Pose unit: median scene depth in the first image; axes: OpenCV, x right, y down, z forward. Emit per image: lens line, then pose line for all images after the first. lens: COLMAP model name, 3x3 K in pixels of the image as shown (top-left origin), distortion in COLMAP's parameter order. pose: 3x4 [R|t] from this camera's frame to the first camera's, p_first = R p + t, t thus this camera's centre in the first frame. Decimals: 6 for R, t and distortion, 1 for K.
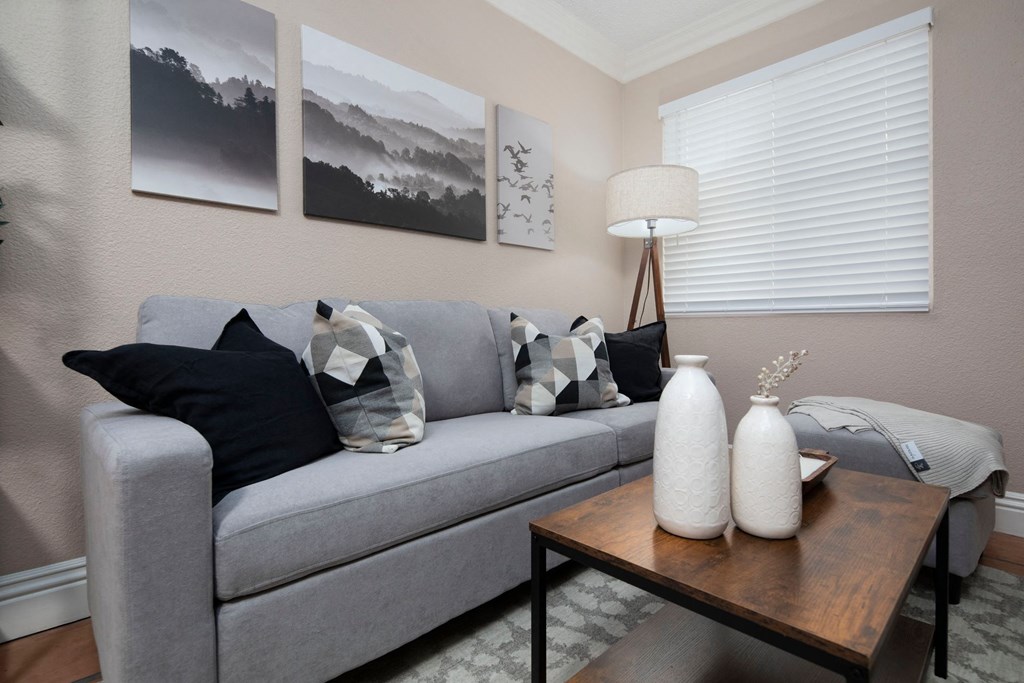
lens RADIAL K [[497.5, 0, 510.2], [0, 497.5, 329.5], [0, 0, 1]] dist [0.004346, -0.003240]
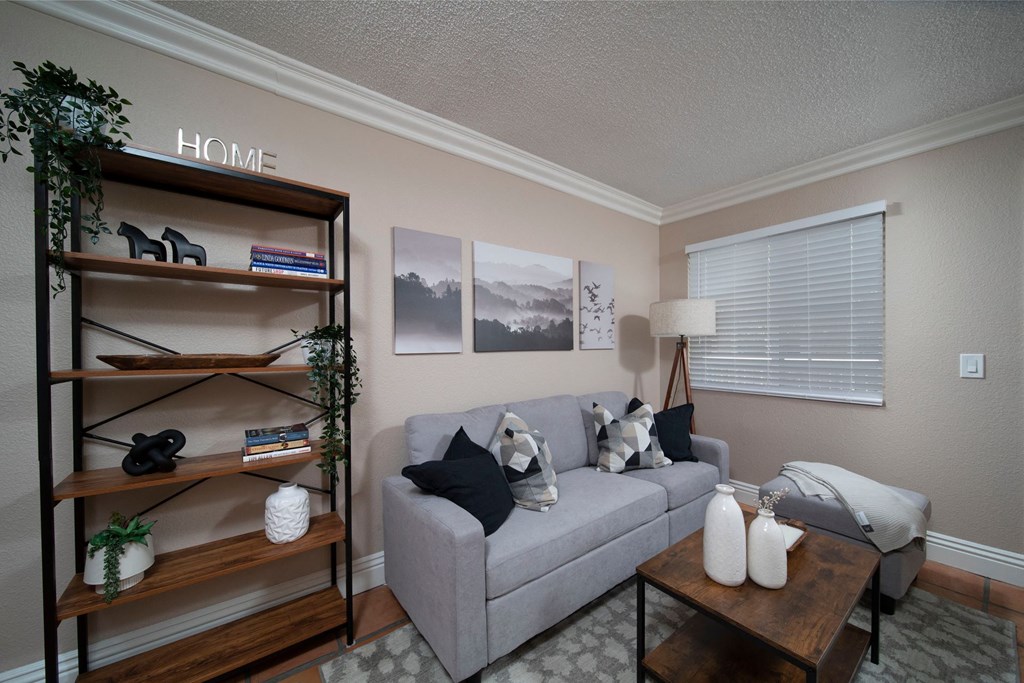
lens RADIAL K [[375.4, 0, 510.0], [0, 375.4, 350.1], [0, 0, 1]] dist [-0.002696, -0.001109]
pose [[0.993288, 0.001155, -0.115666, -0.139839], [-0.000720, 0.999992, 0.003810, -0.231624], [0.115669, -0.003702, 0.993281, -0.250331]]
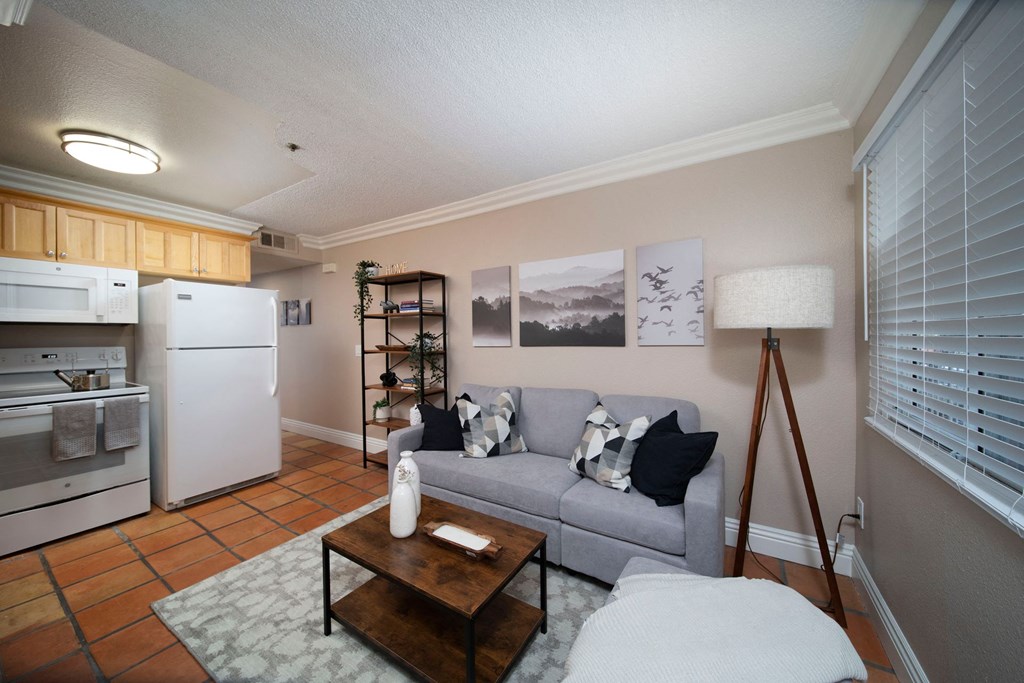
lens RADIAL K [[375.4, 0, 512.2], [0, 375.4, 341.8], [0, 0, 1]] dist [-0.002696, -0.001109]
pose [[0.228455, 0.013340, -0.973463, 1.208956], [0.003310, 0.999890, 0.014479, -0.264599], [0.973549, -0.006530, 0.228386, 0.545587]]
